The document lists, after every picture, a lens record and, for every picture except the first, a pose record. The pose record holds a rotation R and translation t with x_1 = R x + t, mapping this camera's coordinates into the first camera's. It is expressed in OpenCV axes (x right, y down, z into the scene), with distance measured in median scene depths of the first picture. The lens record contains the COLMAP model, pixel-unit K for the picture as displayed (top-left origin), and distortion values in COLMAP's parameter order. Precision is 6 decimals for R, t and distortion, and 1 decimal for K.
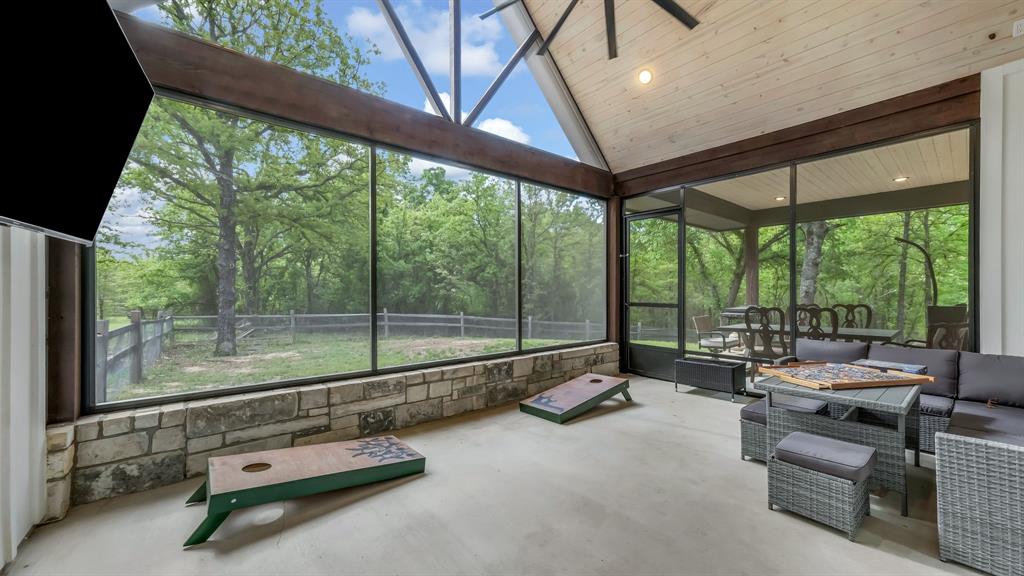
lens RADIAL K [[394.1, 0, 512.0], [0, 394.1, 288.0], [0, 0, 1]] dist [-0.000574, 0.000055]
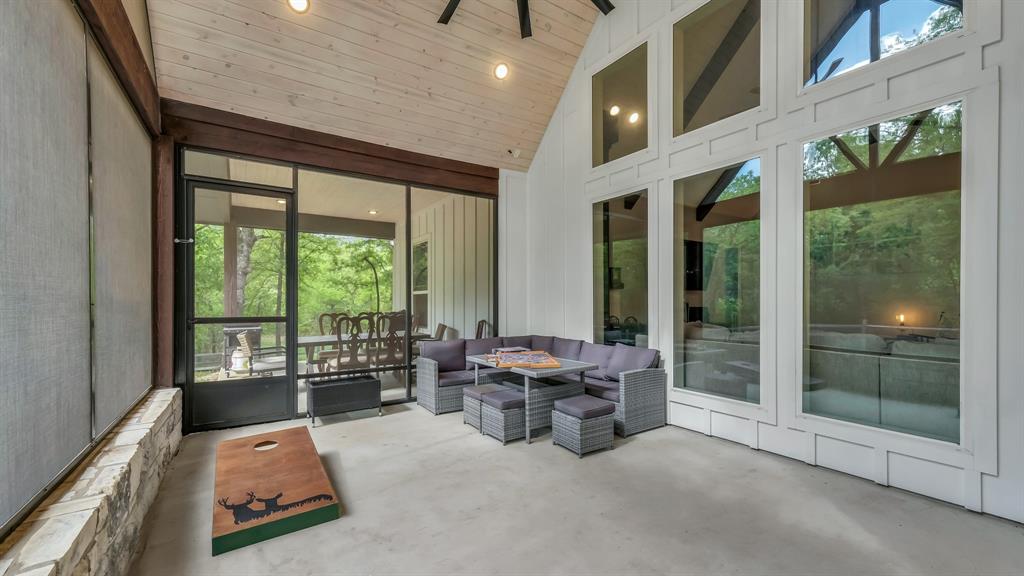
lens RADIAL K [[413.5, 0, 532.5], [0, 413.5, 300.0], [0, 0, 1]] dist [-0.000282, 0.000016]
pose [[0.071673, 0.004647, 0.997417, -0.368571], [-0.004092, 0.999982, -0.004365, 0.010429], [-0.997420, -0.003769, 0.071690, 0.499531]]
